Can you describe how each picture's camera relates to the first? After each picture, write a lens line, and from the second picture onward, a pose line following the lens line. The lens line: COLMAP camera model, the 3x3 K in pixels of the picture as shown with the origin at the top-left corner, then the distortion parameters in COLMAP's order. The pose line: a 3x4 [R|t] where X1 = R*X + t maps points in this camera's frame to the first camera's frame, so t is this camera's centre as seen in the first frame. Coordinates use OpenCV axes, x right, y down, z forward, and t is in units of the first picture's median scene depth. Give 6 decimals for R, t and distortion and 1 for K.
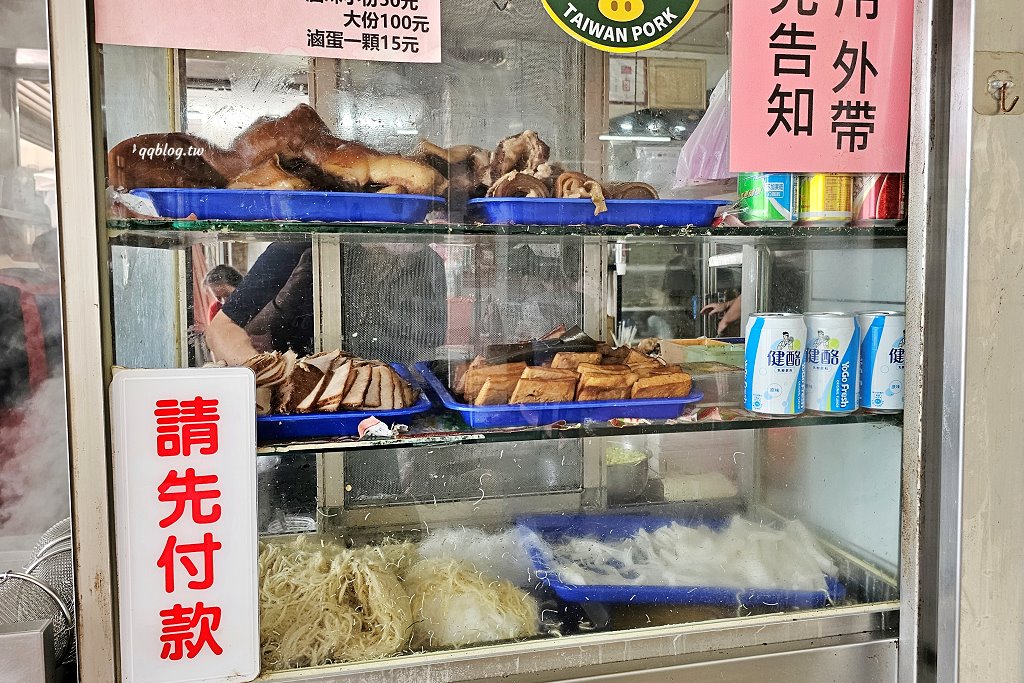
lens RADIAL K [[696.1, 0, 515.1], [0, 696.1, 338.9], [0, 0, 1]] dist [-0.020314, -0.004520]
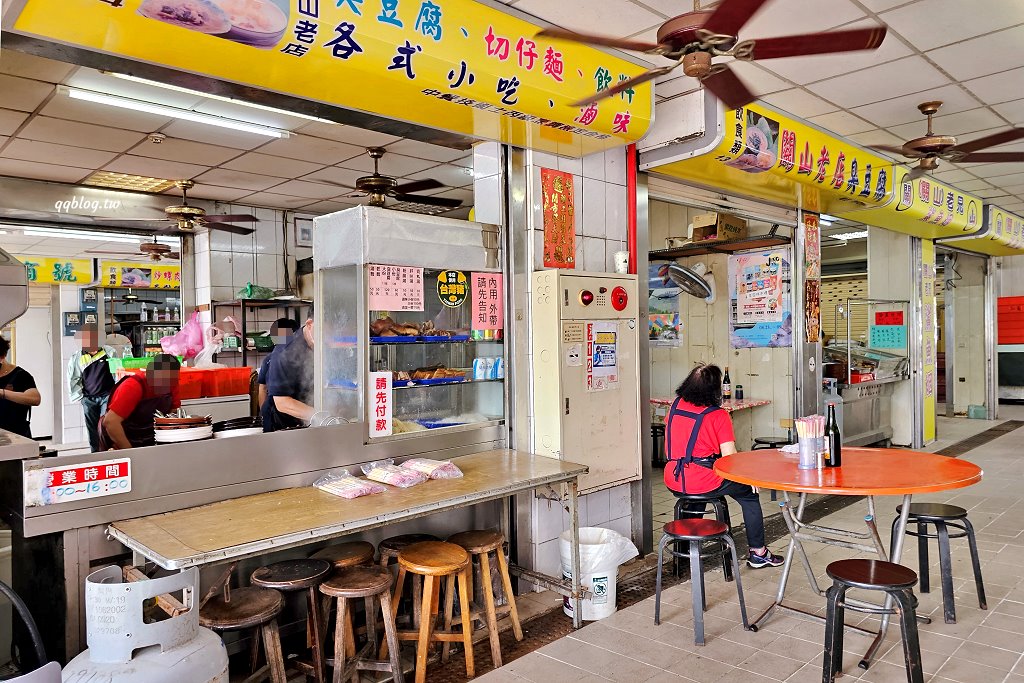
lens RADIAL K [[696.1, 0, 512.8], [0, 696.1, 338.9], [0, 0, 1]] dist [-0.020314, -0.004520]
pose [[0.862153, -0.004732, 0.506627, -2.182262], [0.032610, 0.998401, -0.046168, 0.066663], [-0.505598, 0.056325, 0.860929, -3.821170]]
